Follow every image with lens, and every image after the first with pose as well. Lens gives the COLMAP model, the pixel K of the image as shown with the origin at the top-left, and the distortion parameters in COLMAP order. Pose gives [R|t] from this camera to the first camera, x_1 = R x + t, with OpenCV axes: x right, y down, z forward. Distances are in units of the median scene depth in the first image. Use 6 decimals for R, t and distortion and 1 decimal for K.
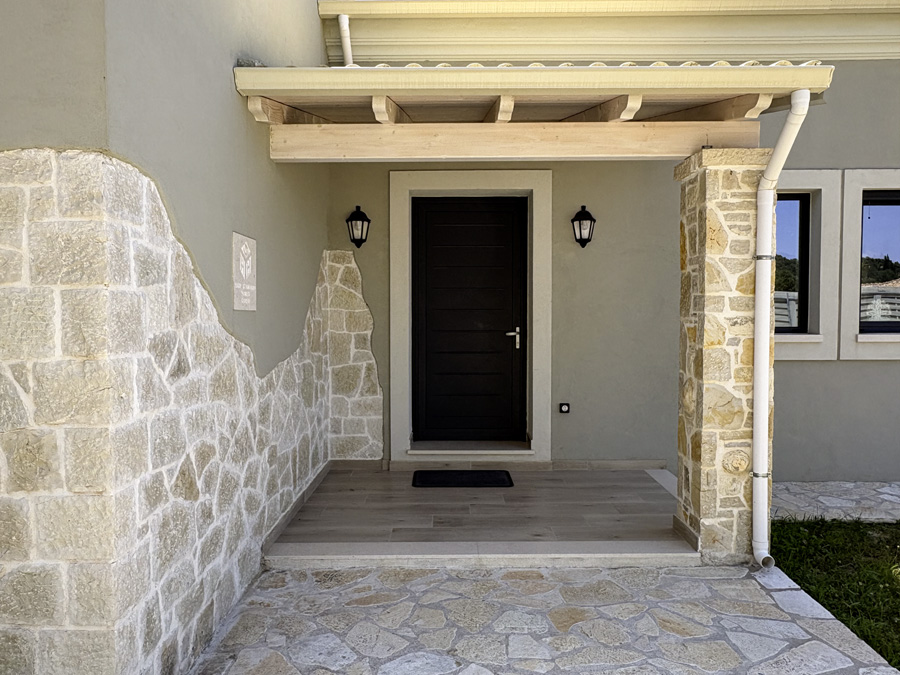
lens RADIAL K [[664.4, 0, 450.0], [0, 664.4, 337.5], [0, 0, 1]] dist [-0.000350, -0.000189]
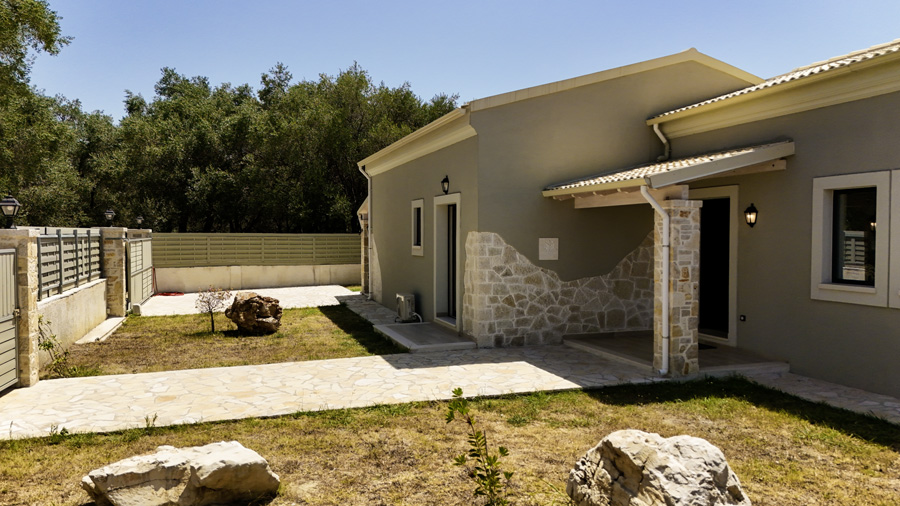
lens RADIAL K [[679.5, 0, 450.0], [0, 679.5, 253.0], [0, 0, 1]] dist [0.067579, -0.005277]
pose [[0.314974, 0.027718, -0.948695, 1.698174], [-0.037334, 0.999162, 0.016797, -0.069505], [0.948366, 0.030128, 0.315745, -0.336450]]
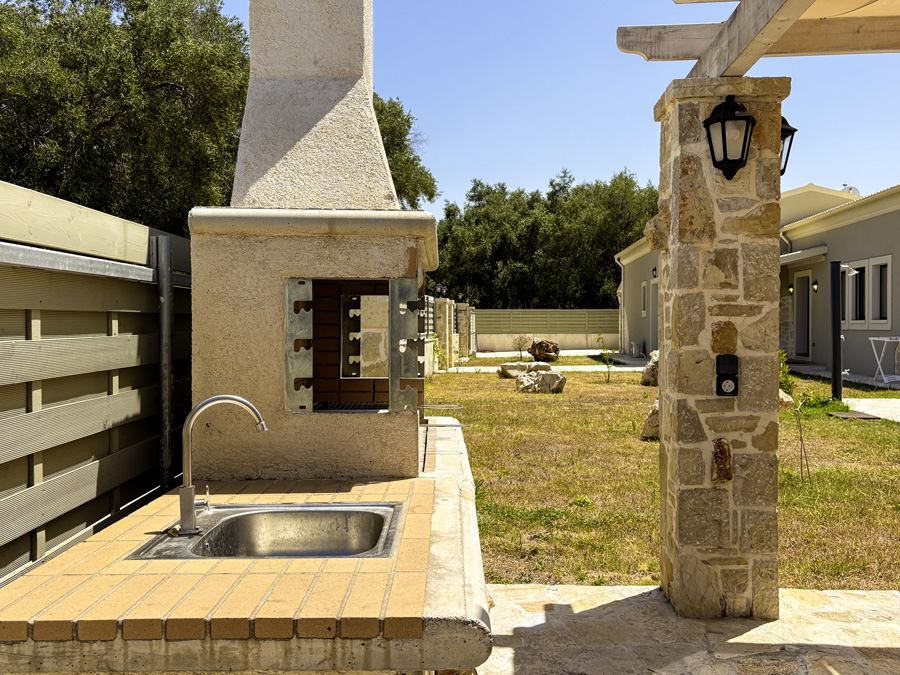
lens RADIAL K [[797.0, 0, 450.0], [0, 797.0, 337.5], [0, 0, 1]] dist [0.001334, -0.005378]
pose [[-0.071772, 0.018044, -0.997258, 4.117265], [-0.033306, 0.999235, 0.020477, 0.055503], [0.996865, 0.034684, -0.071116, -0.451758]]
